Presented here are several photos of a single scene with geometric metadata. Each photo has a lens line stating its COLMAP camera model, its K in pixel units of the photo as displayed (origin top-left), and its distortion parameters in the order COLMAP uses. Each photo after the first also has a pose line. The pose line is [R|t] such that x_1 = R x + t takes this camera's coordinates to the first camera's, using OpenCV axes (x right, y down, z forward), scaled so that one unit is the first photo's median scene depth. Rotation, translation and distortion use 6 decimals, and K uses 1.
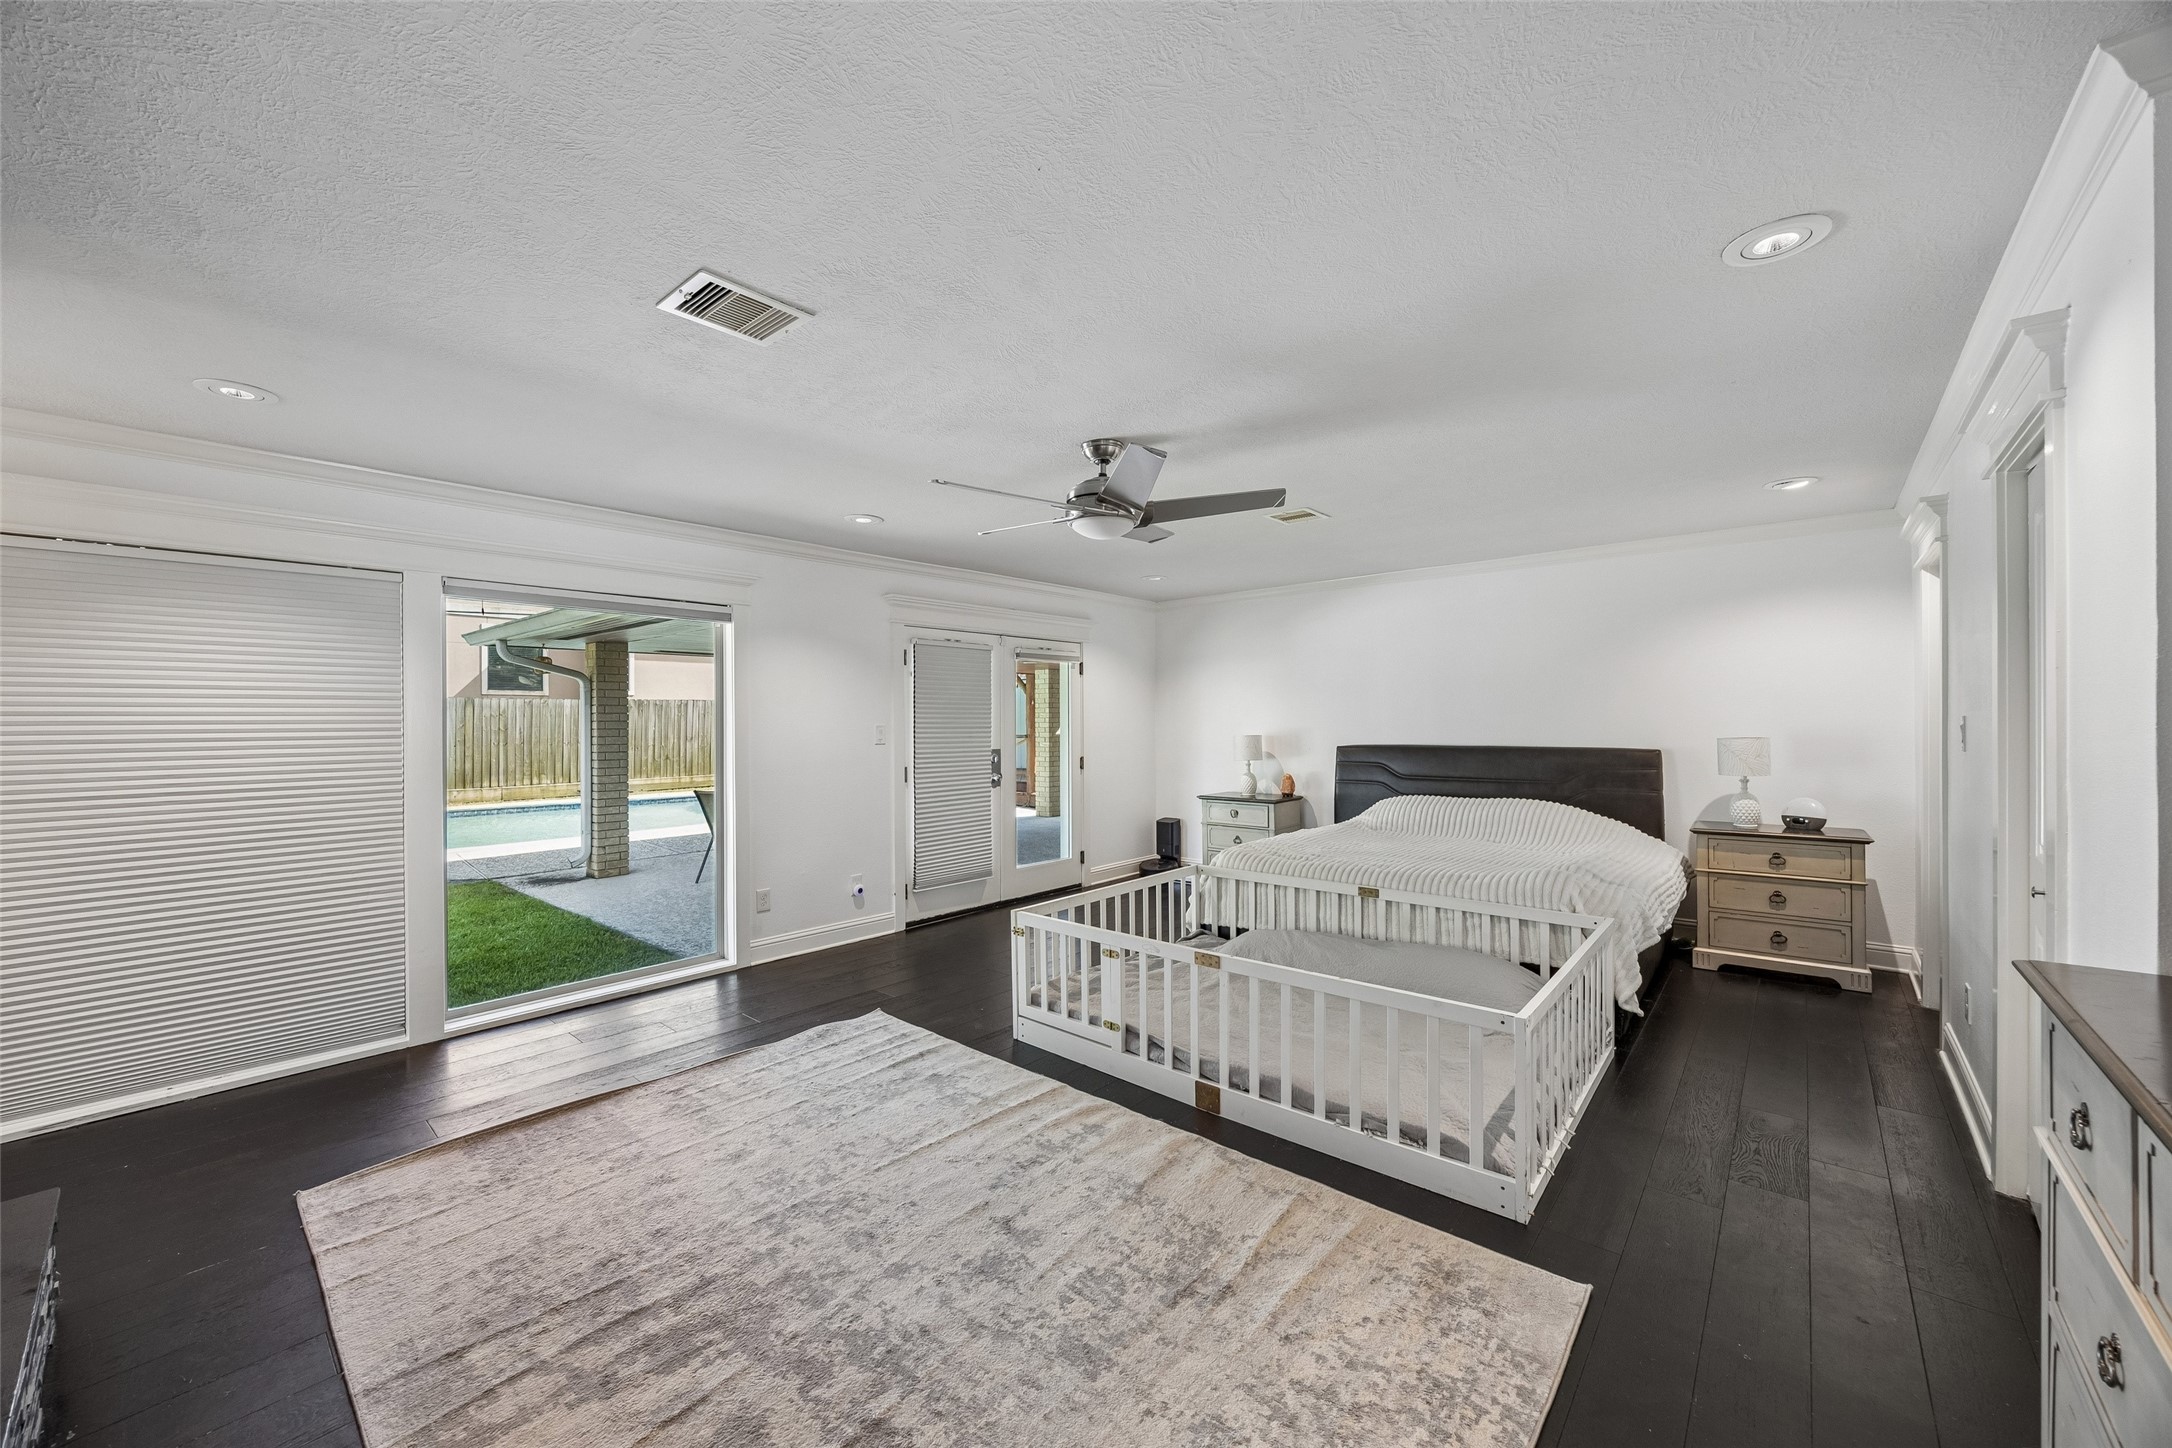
lens RADIAL K [[836.3, 0, 1079.1], [0, 836.3, 729.1], [0, 0, 1]] dist [-0.002190, -0.000134]
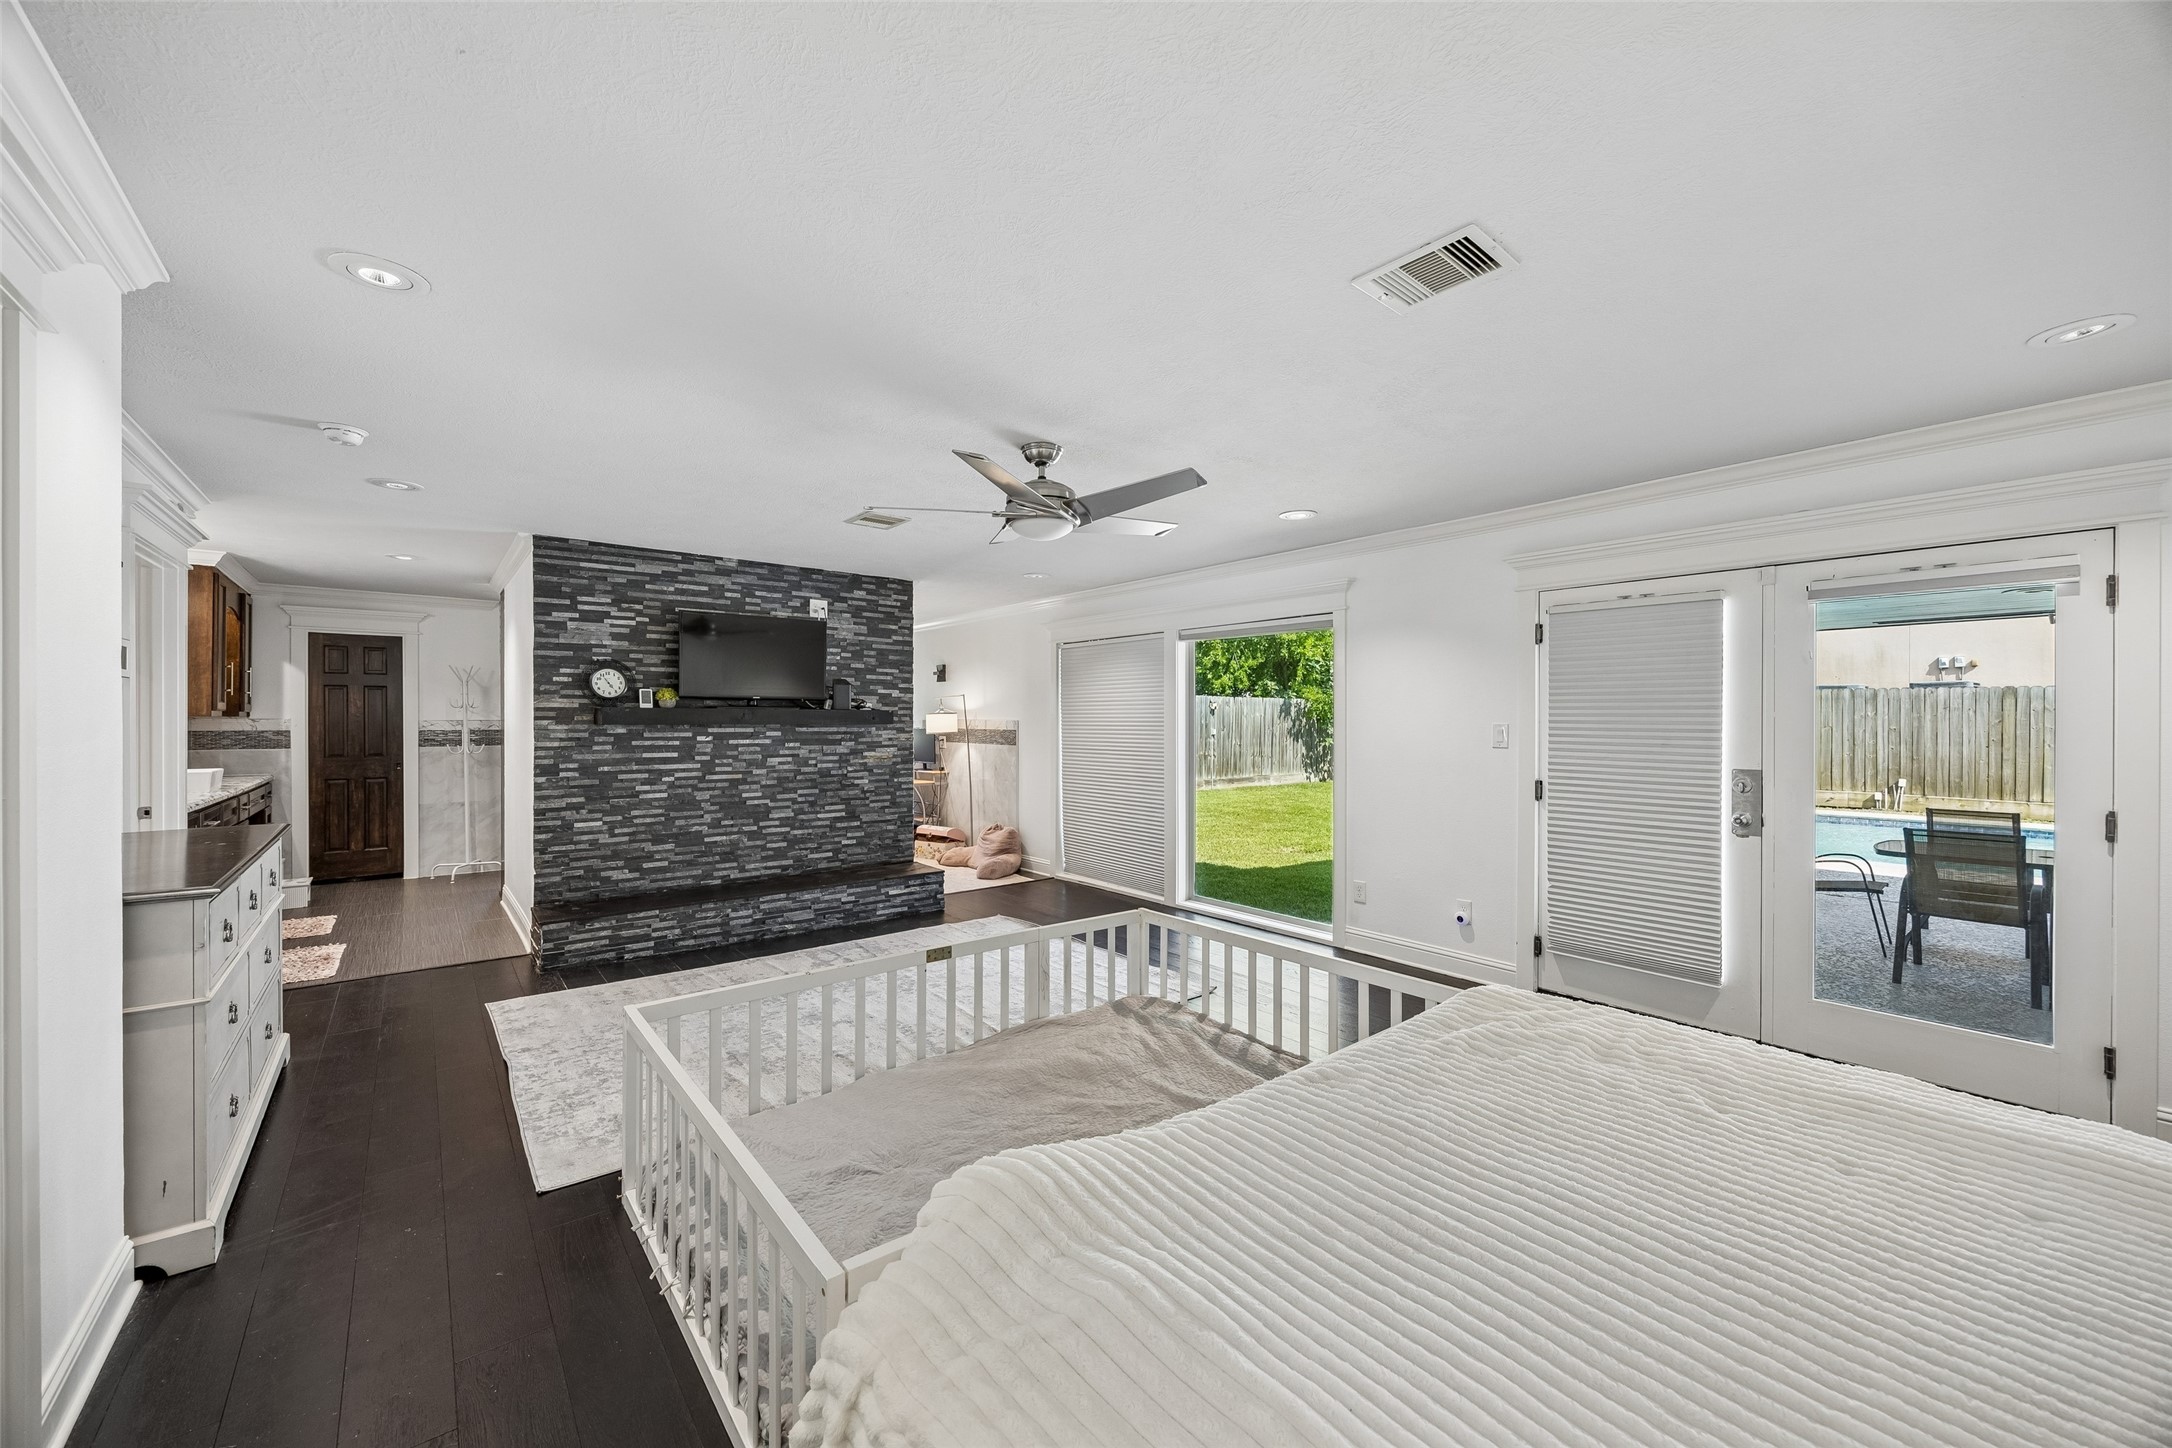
lens RADIAL K [[804.5, 0, 1046.2], [0, 804.5, 726.9], [0, 0, 1]] dist [0.000762, 0.000102]
pose [[-0.189734, 0.014997, -0.981721, 0.390581], [-0.009629, 0.999807, 0.017134, -0.007028], [0.981788, 0.012704, -0.189553, 0.470094]]
